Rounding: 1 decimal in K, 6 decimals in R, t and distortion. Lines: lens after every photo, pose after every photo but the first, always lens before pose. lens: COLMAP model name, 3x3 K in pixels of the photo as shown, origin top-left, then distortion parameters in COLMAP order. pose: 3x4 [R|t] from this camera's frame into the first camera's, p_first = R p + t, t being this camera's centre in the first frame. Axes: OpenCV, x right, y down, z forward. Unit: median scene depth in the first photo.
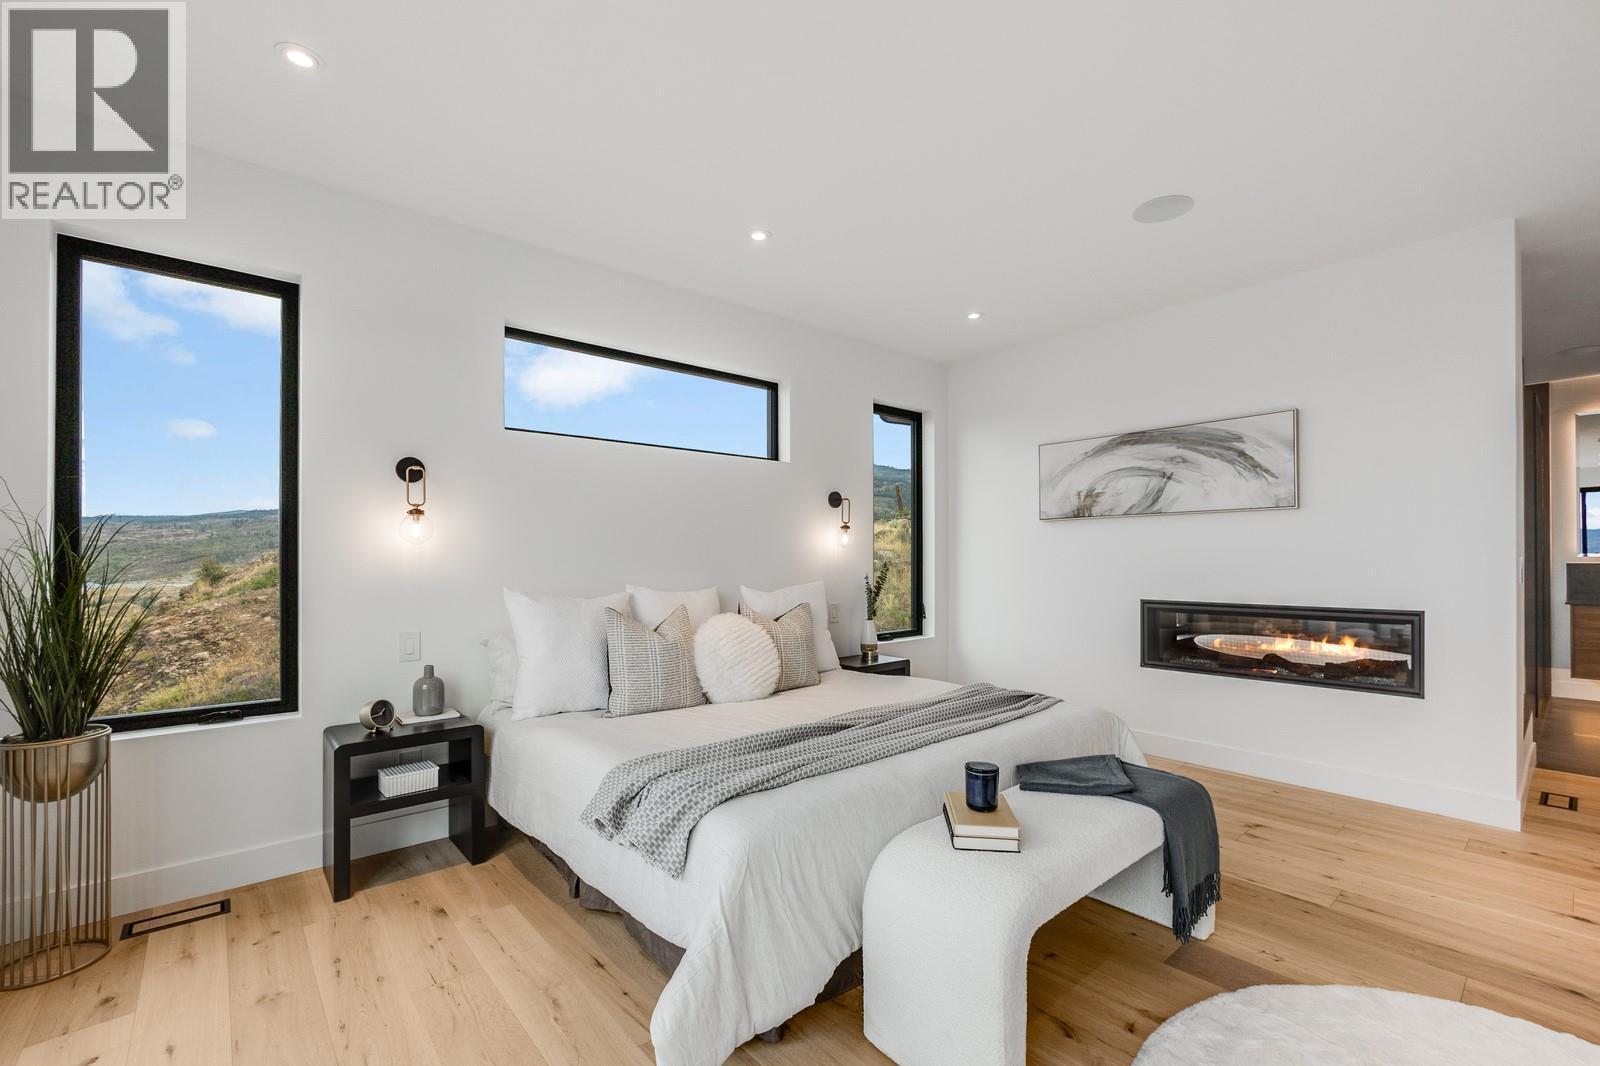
lens RADIAL K [[681.4, 0, 801.3], [0, 681.4, 547.8], [0, 0, 1]] dist [-0.007797, -0.000452]
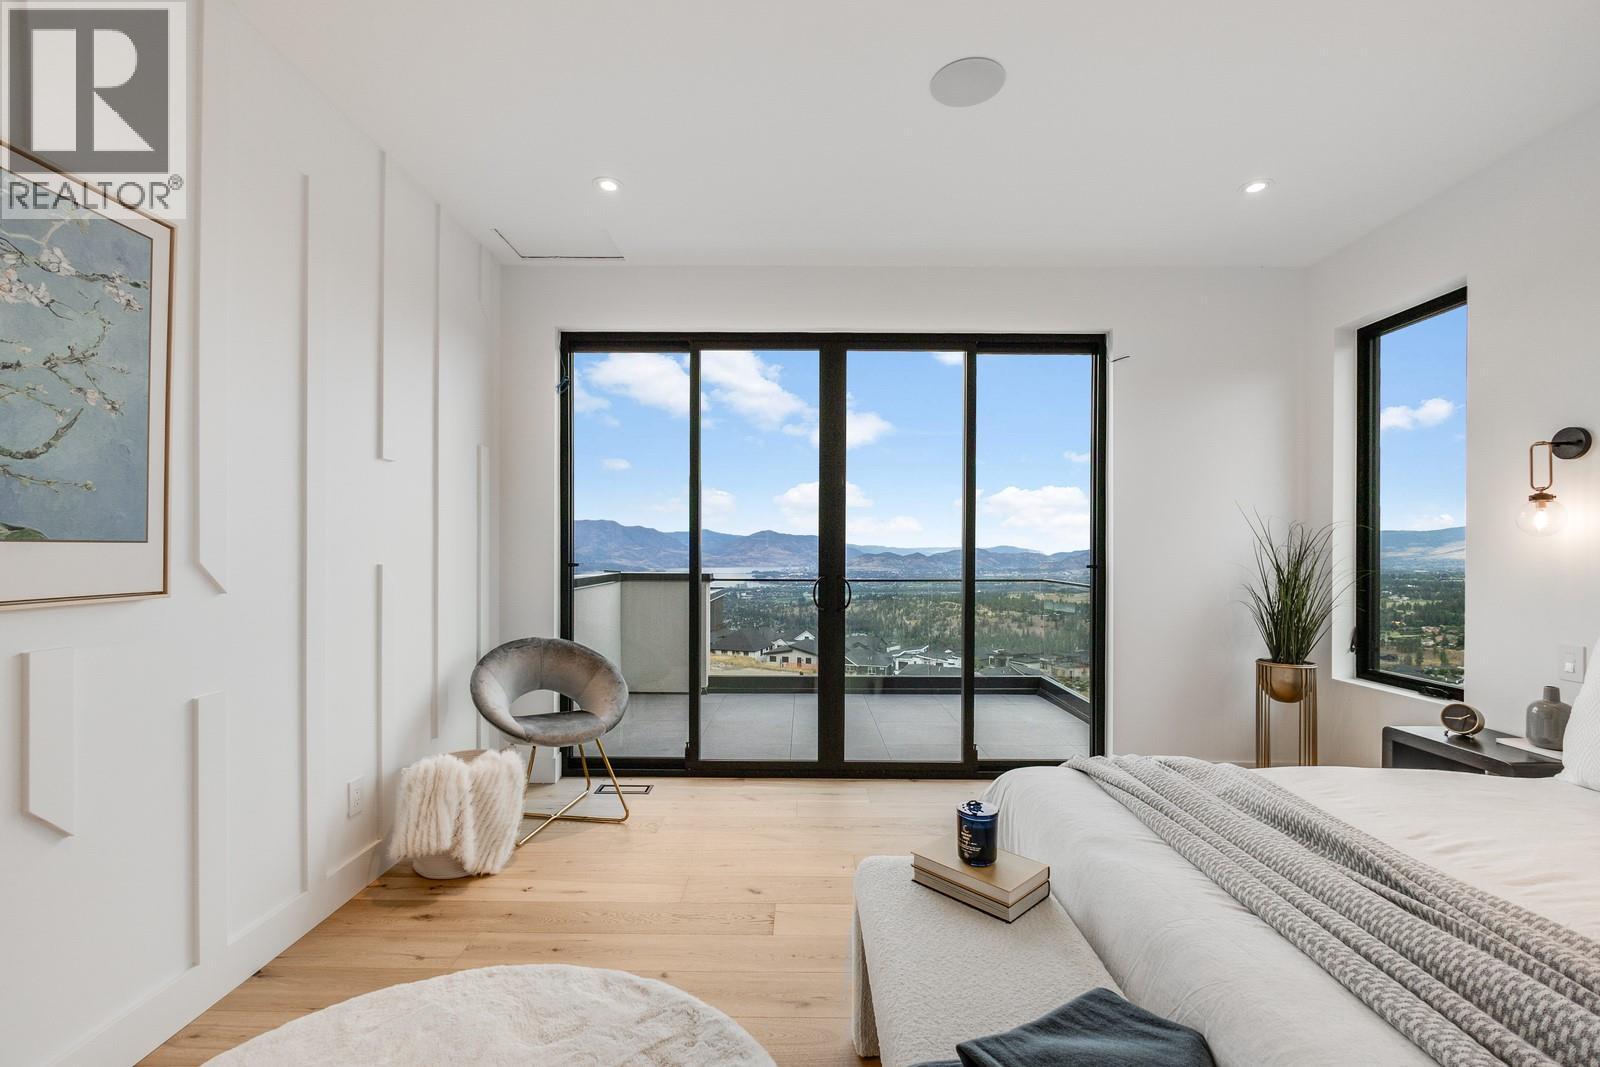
lens RADIAL K [[681.4, 0, 801.3], [0, 681.4, 548.3], [0, 0, 1]] dist [-0.007797, -0.000452]
pose [[-0.649702, -0.007385, -0.760153, 0.752086], [0.008808, 0.999813, -0.017241, 0.018646], [0.760138, -0.017897, -0.649515, 1.018378]]
